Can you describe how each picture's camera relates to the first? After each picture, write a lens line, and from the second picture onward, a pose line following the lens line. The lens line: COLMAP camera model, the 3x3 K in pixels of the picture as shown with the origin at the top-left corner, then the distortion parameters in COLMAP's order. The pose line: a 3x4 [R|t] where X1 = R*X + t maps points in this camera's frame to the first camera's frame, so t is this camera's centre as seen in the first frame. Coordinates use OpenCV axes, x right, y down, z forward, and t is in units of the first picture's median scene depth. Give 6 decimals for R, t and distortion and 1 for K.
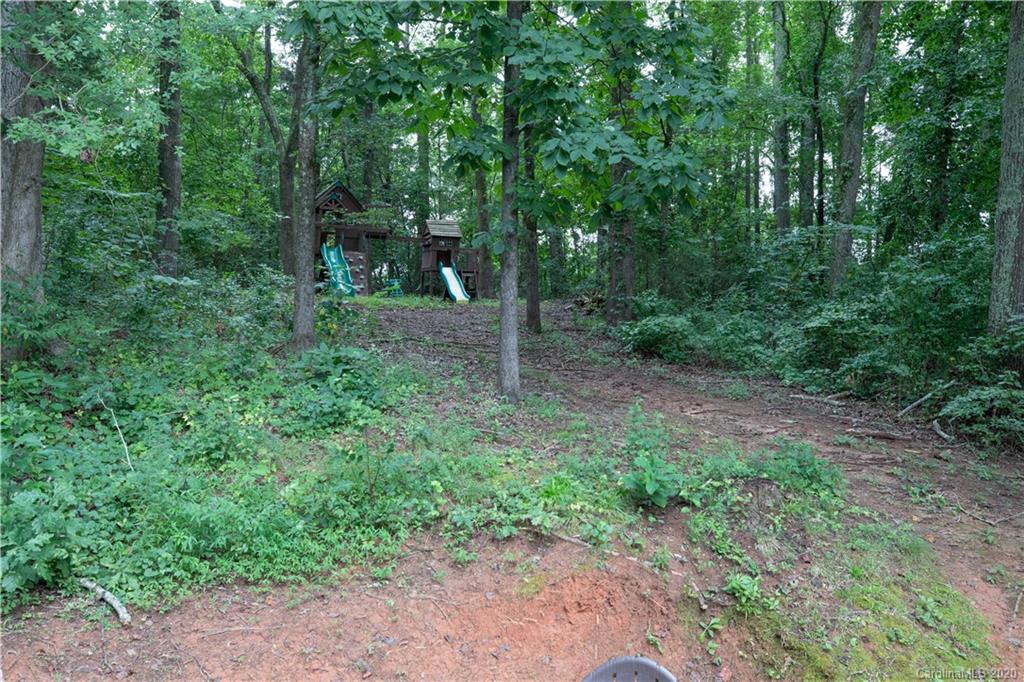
lens RADIAL K [[976.3, 0, 510.2], [0, 976.3, 340.8], [0, 0, 1]] dist [0.057917, 0.000000]
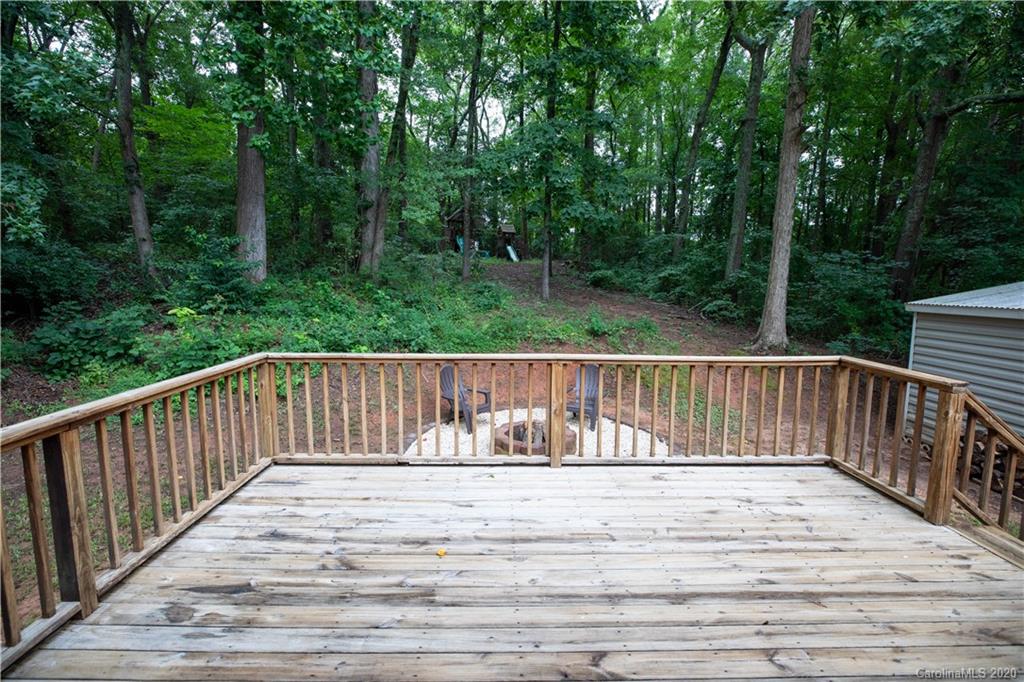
lens RADIAL K [[474.9, 0, 507.0], [0, 474.9, 334.3], [0, 0, 1]] dist [-0.018536, 0.000152]
pose [[0.998946, 0.019583, -0.041513, -0.081829], [-0.014445, 0.992590, 0.120647, -0.014957], [0.043568, -0.119920, 0.991827, -0.550105]]
